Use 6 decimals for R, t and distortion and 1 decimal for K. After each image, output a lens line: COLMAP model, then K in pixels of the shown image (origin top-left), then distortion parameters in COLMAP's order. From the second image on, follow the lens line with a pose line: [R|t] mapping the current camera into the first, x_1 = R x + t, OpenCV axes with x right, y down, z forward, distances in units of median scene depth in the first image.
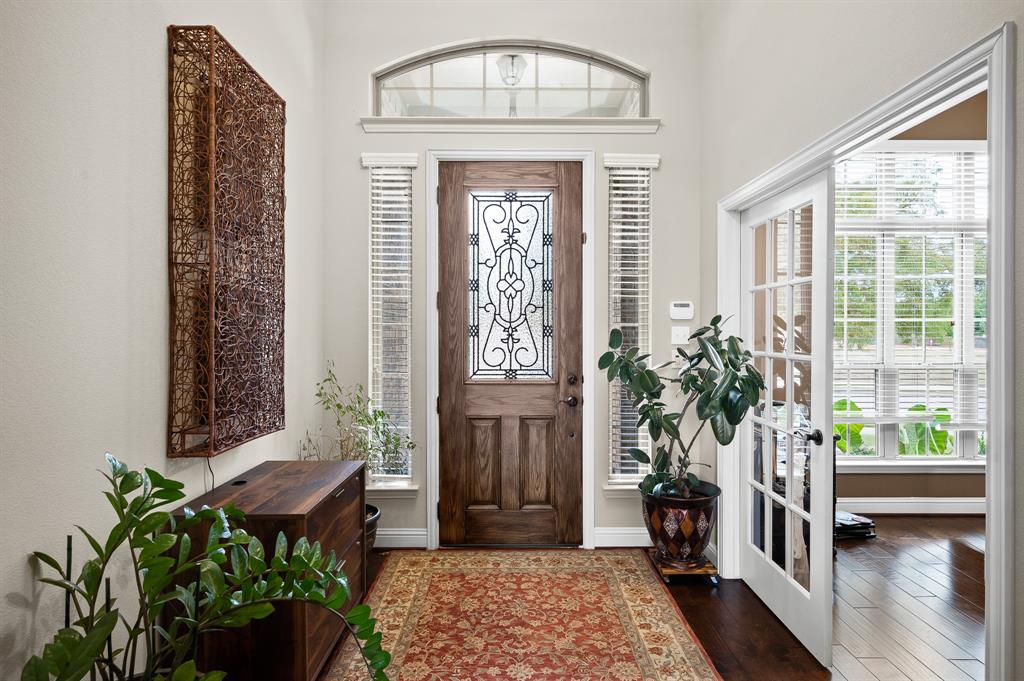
lens RADIAL K [[532.1, 0, 517.8], [0, 532.1, 338.1], [0, 0, 1]] dist [-0.005016, -0.000705]
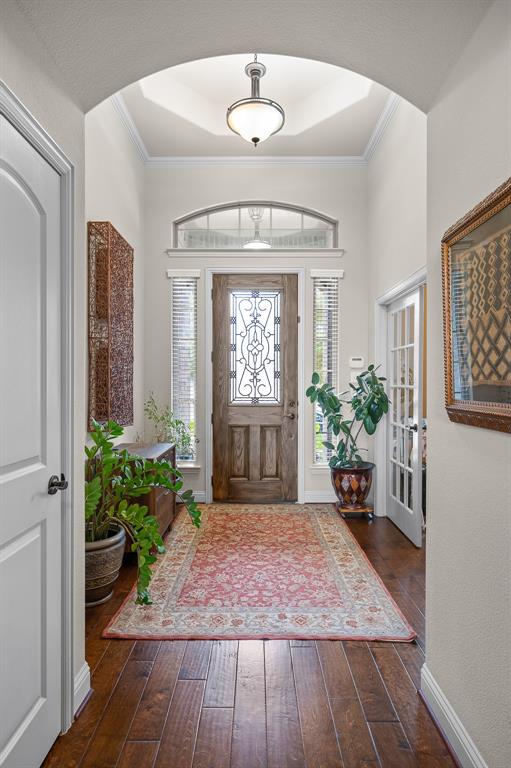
lens RADIAL K [[417.0, 0, 251.6], [0, 417.0, 383.9], [0, 0, 1]] dist [-0.003857, 0.000063]
pose [[0.999716, 0.001821, -0.023748, 0.007457], [-0.002020, 0.999963, -0.008373, 0.028397], [0.023732, 0.008419, 0.999683, -0.336564]]
